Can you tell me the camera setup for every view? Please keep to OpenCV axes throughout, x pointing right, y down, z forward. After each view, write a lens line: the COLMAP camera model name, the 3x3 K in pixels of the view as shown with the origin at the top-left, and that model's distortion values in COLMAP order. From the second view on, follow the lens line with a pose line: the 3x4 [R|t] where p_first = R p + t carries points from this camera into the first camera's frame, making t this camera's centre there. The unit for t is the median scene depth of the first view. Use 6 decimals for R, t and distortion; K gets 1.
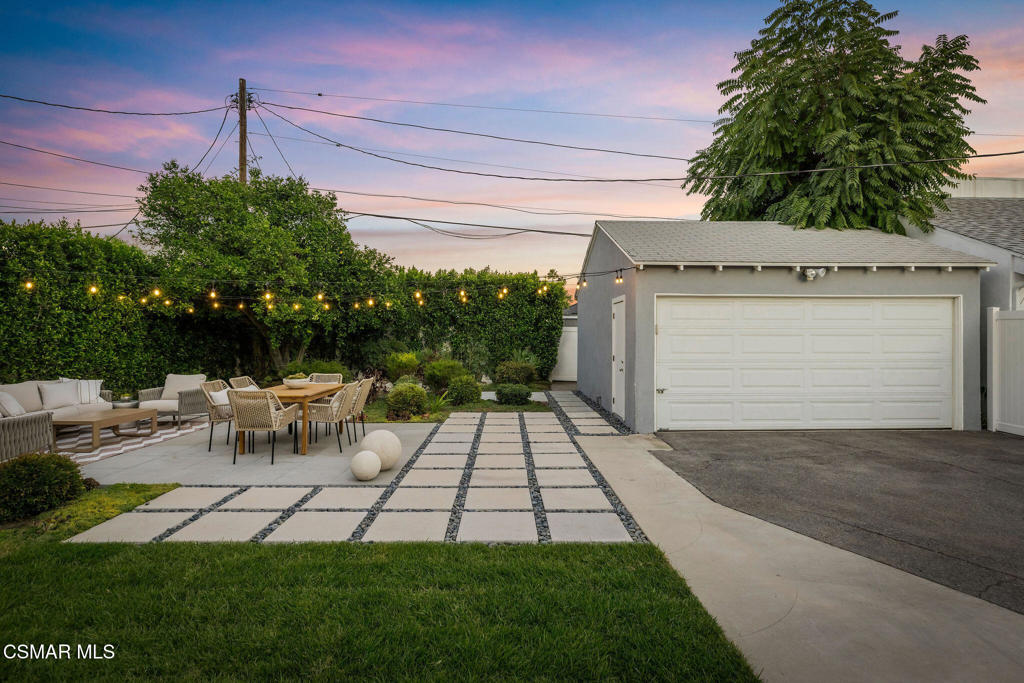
lens RADIAL K [[495.7, 0, 522.6], [0, 495.7, 338.8], [0, 0, 1]] dist [-0.006839, 0.001967]
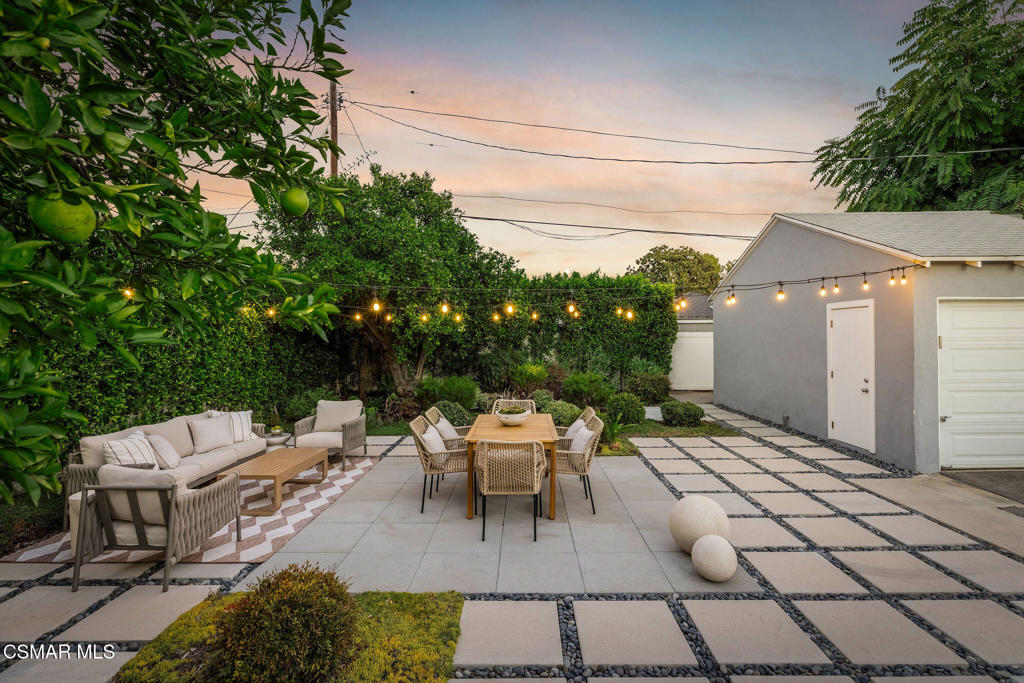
lens RADIAL K [[473.7, 0, 533.9], [0, 473.7, 336.5], [0, 0, 1]] dist [-0.005093, 0.000143]
pose [[0.999415, -0.011991, -0.032030, -0.319030], [0.011826, 0.999916, -0.005334, -0.028381], [0.032092, 0.004952, 0.999473, 0.201126]]
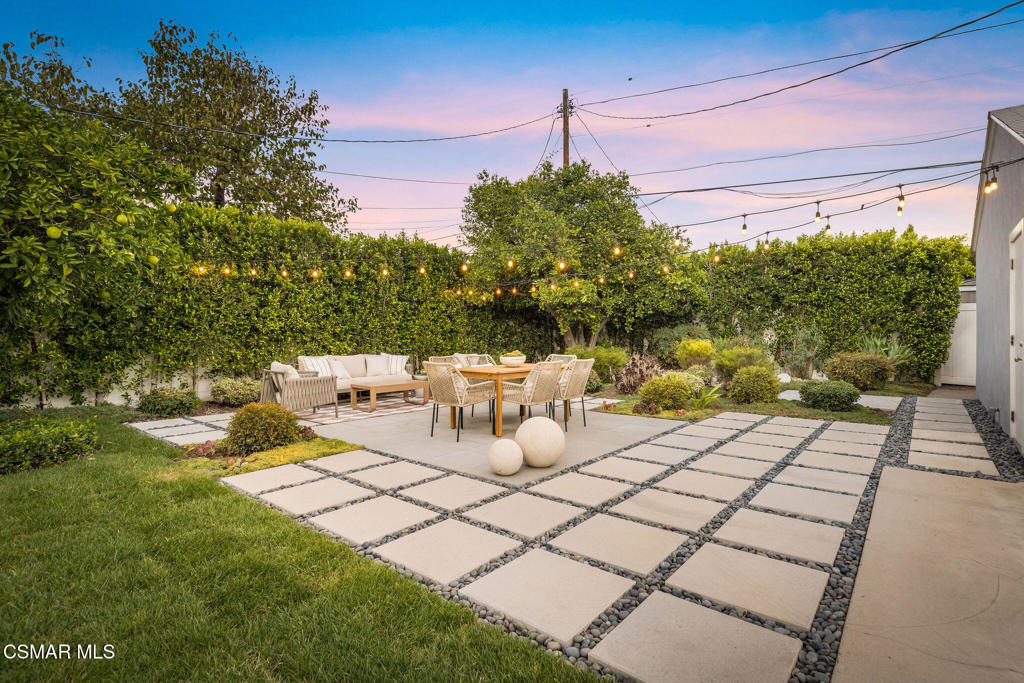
lens RADIAL K [[495.7, 0, 520.5], [0, 495.7, 337.7], [0, 0, 1]] dist [-0.006839, 0.001967]
pose [[0.755413, -0.003258, -0.655241, 0.140373], [0.005769, 0.999982, 0.001680, 0.034249], [0.655224, -0.005049, 0.755418, 0.236761]]
